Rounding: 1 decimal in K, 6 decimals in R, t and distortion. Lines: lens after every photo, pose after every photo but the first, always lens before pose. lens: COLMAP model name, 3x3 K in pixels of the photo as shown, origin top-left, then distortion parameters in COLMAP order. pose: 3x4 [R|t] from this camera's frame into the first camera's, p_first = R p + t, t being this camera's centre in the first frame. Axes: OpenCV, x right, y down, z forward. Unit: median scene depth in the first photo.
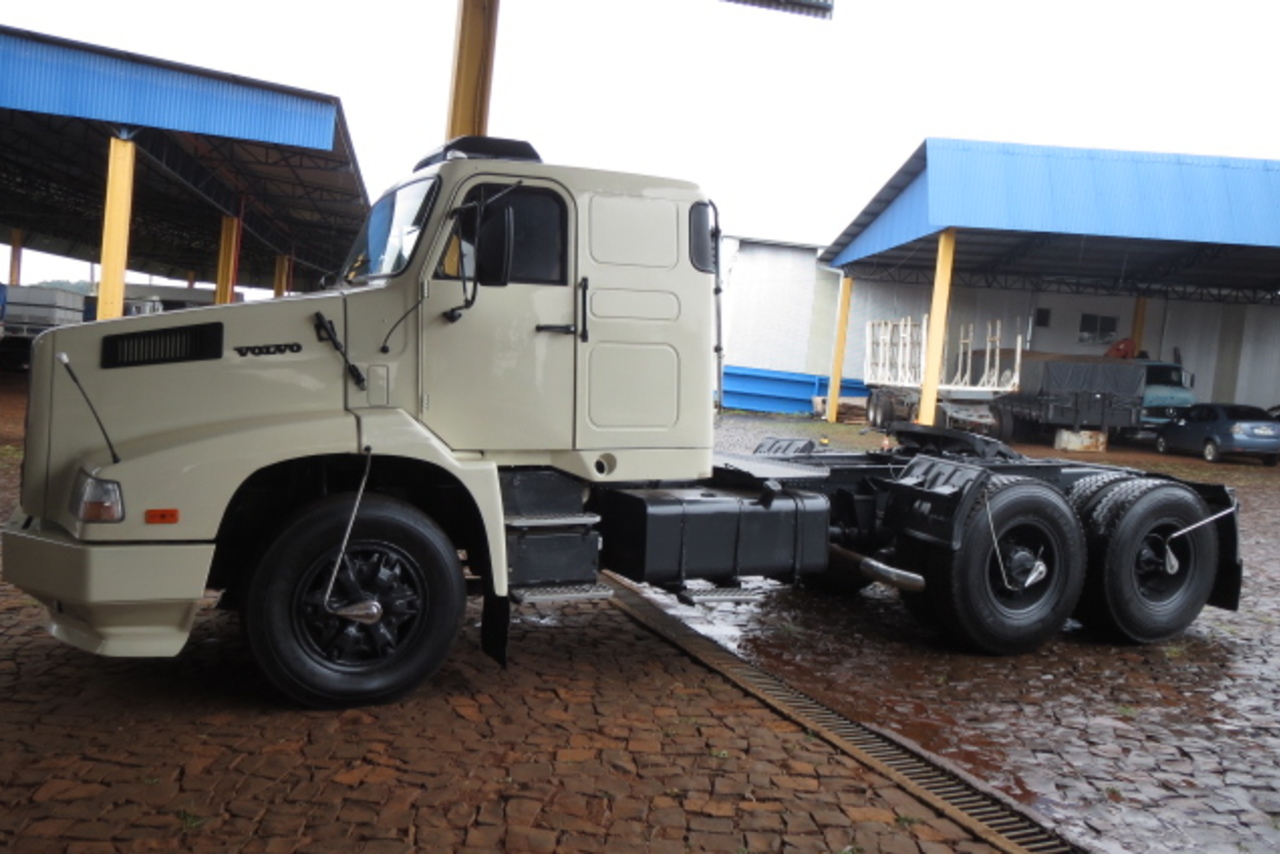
lens RADIAL K [[1076.0, 0, 647.6], [0, 1076.0, 425.7], [0, 0, 1]] dist [-0.028995, 0.015509]
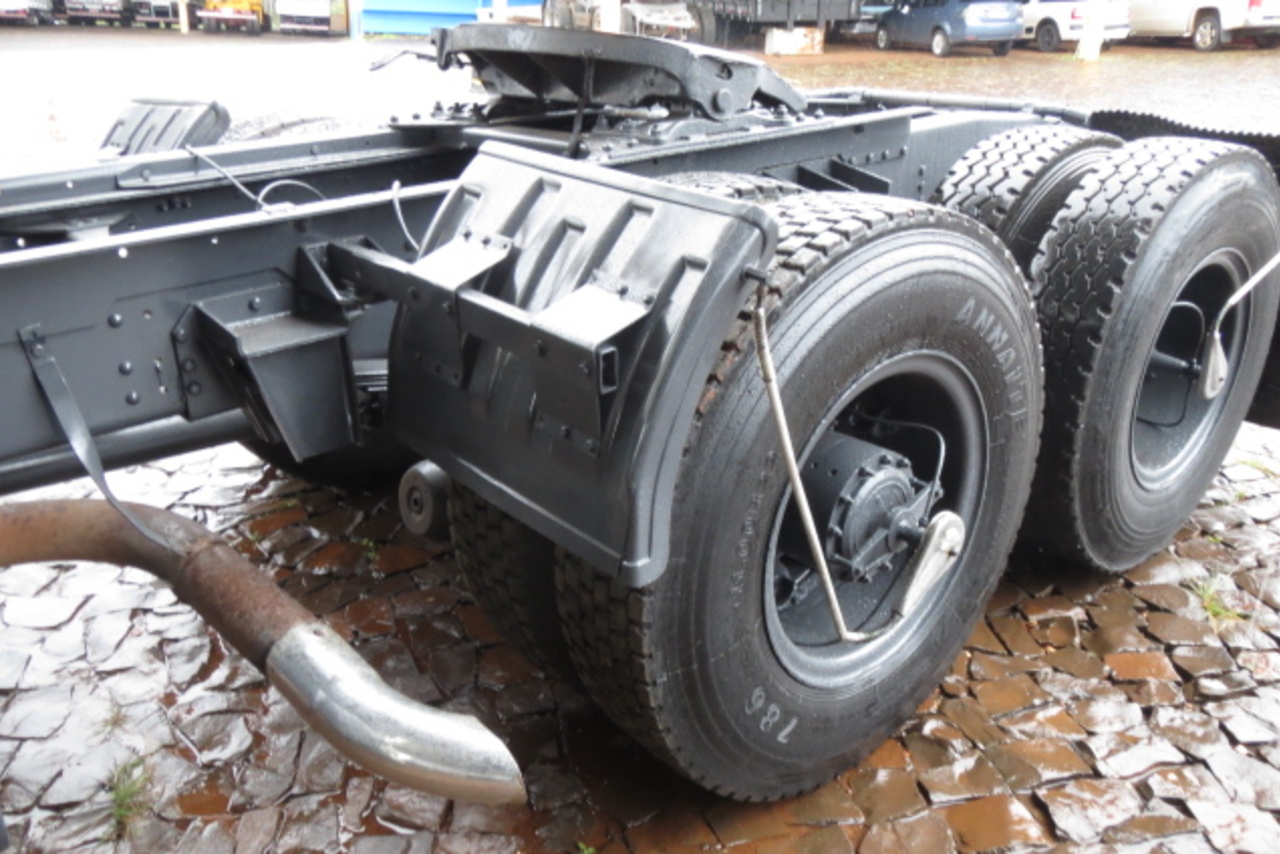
lens RADIAL K [[1076.0, 0, 636.7], [0, 1076.0, 417.6], [0, 0, 1]] dist [-0.028995, 0.015509]
pose [[0.961811, -0.156303, 0.224695, 0.186330], [0.074554, 0.939479, 0.334395, 0.004271], [-0.263364, -0.304873, 0.915255, 0.626217]]
